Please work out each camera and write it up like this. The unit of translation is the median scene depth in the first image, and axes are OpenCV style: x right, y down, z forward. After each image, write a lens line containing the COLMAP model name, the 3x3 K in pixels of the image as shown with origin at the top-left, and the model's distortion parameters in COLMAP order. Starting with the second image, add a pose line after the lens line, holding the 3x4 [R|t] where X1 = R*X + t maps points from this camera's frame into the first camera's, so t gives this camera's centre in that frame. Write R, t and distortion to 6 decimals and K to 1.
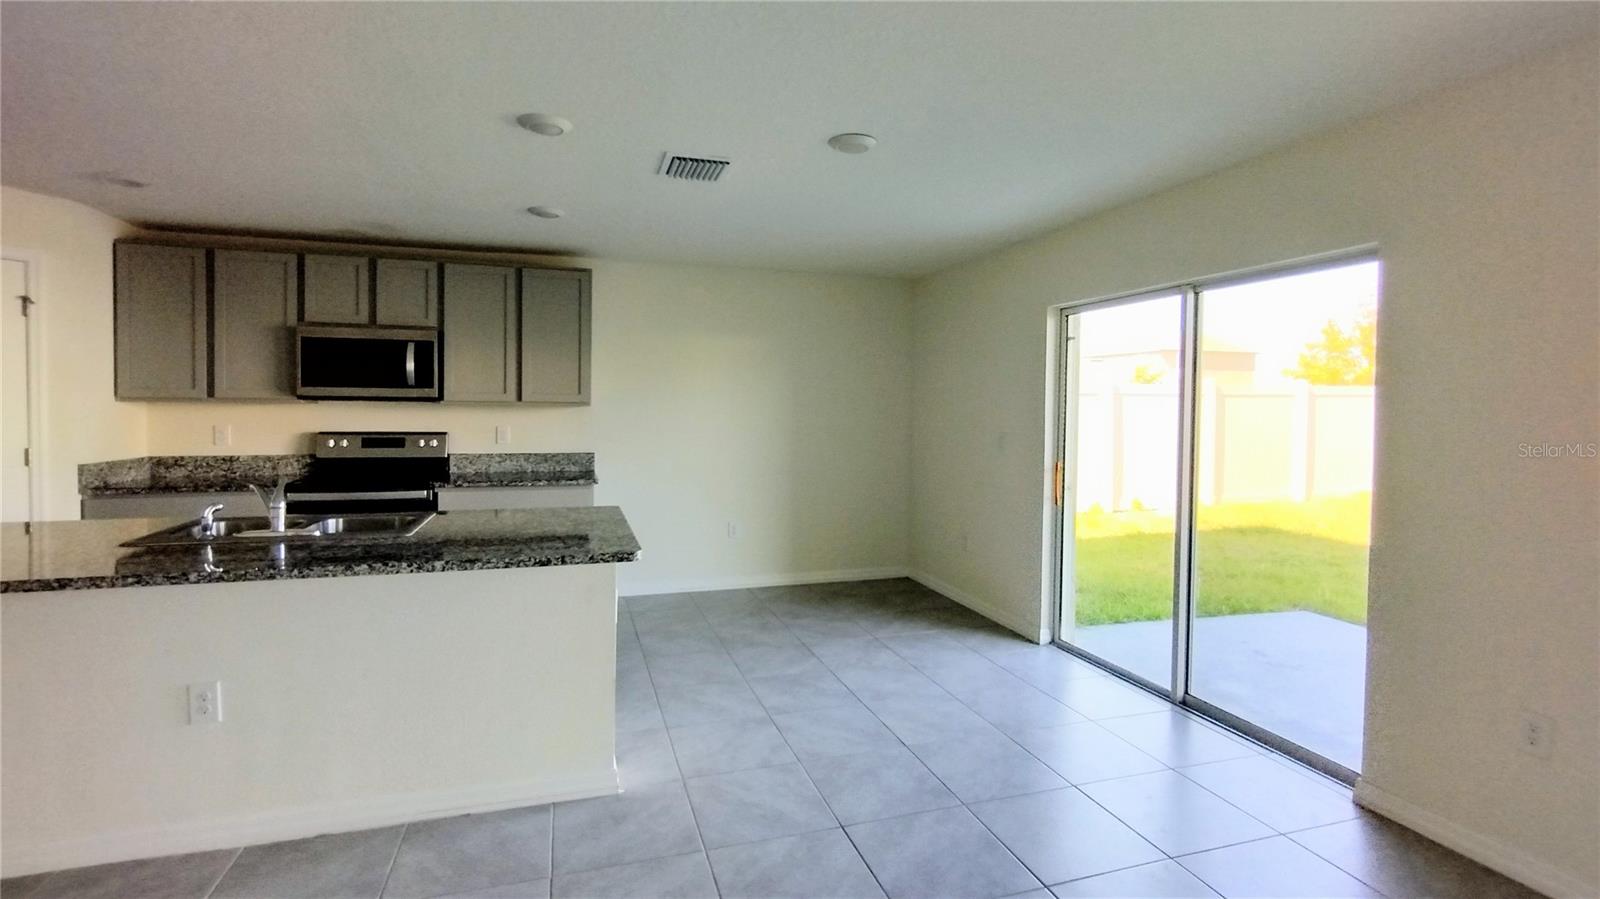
lens RADIAL K [[731.7, 0, 791.7], [0, 731.7, 424.0], [0, 0, 1]] dist [-0.001759, -0.000026]
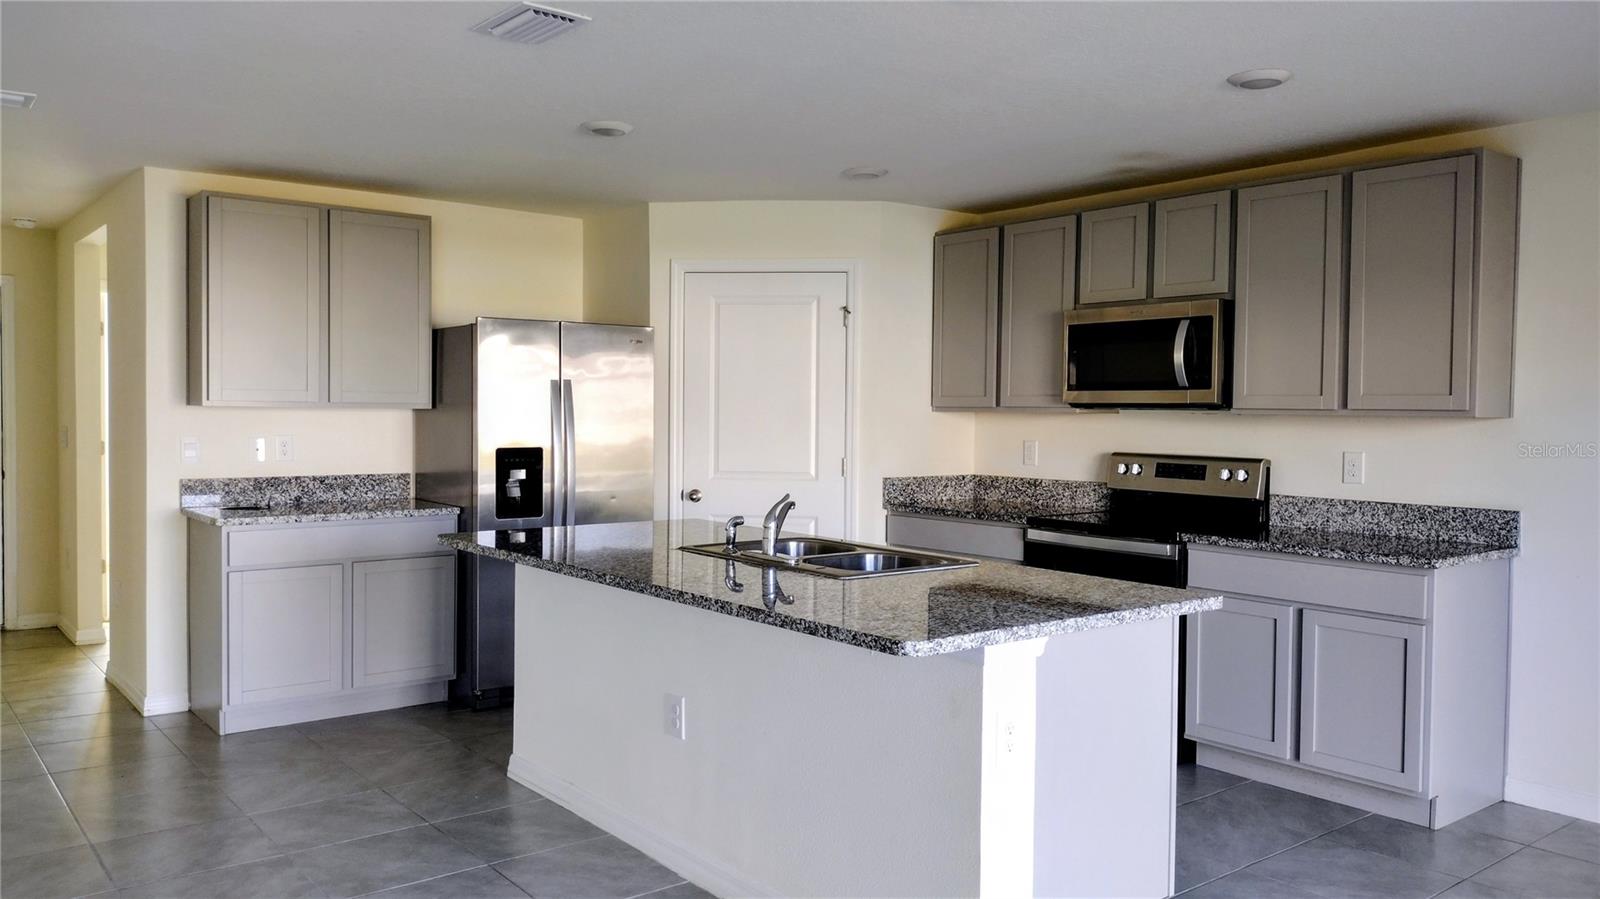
lens RADIAL K [[1203.2, 0, 797.1], [0, 1203.2, 446.6], [0, 0, 1]] dist [0.119870, -0.236727]
pose [[0.365563, 0.023312, -0.930495, 0.374815], [-0.027272, 0.999525, 0.014327, -0.003798], [0.930387, 0.020139, 0.366025, 0.272008]]
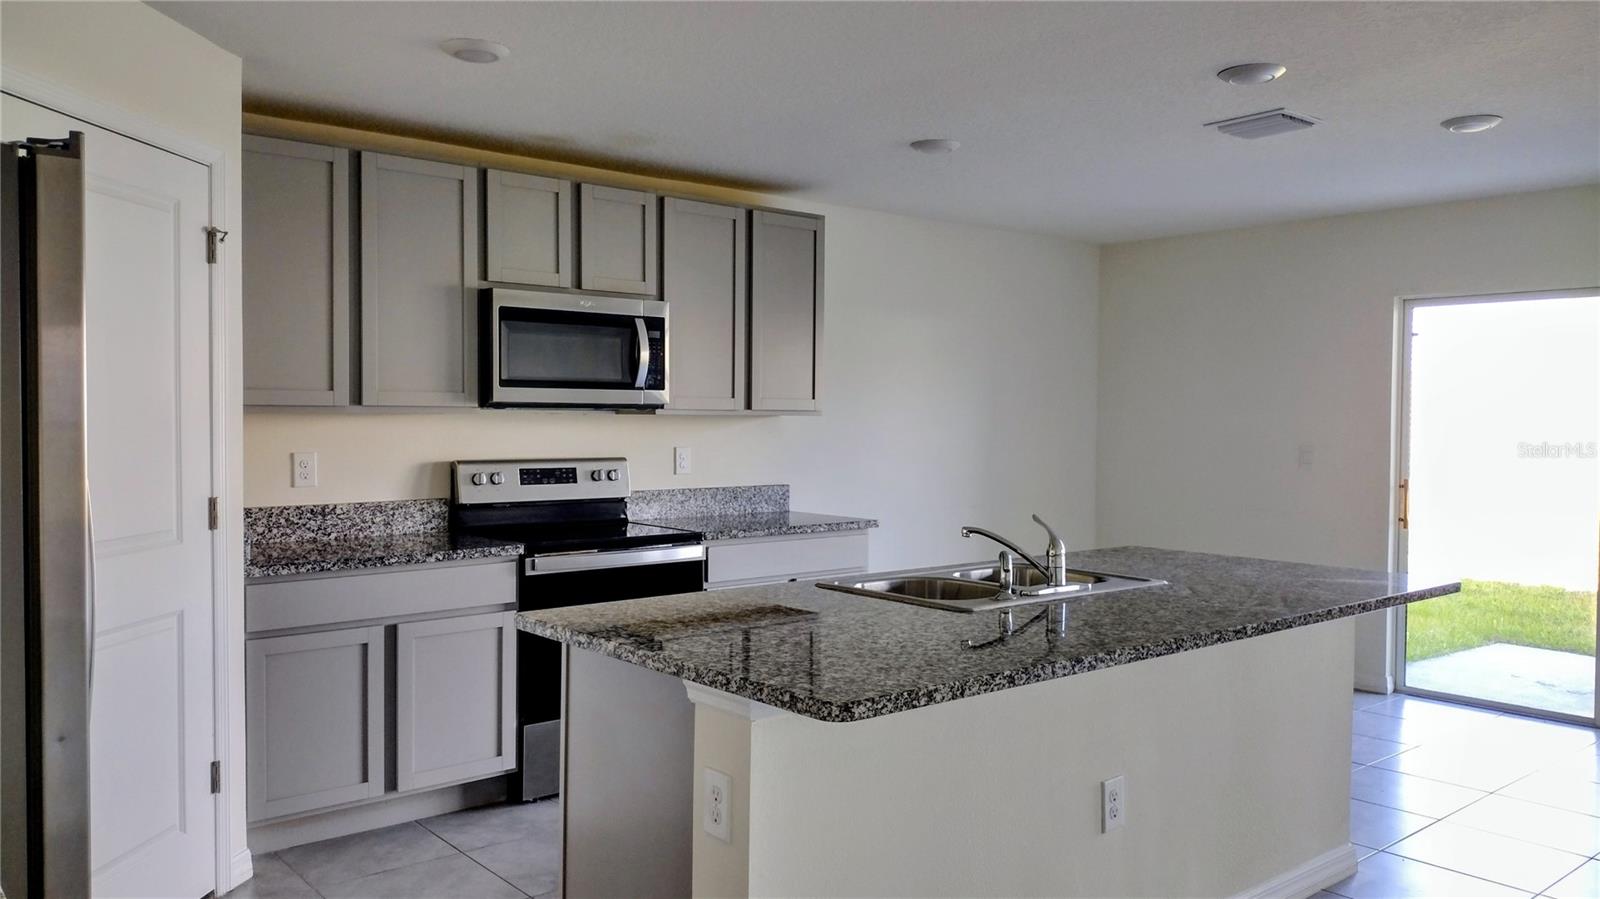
lens RADIAL K [[1203.2, 0, 797.1], [0, 1203.2, 446.6], [0, 0, 1]] dist [0.119870, -0.236727]
pose [[0.921035, -0.014747, 0.389200, -0.803091], [0.011143, 0.999872, 0.011516, -0.009683], [-0.389320, -0.006270, 0.921081, -0.035357]]
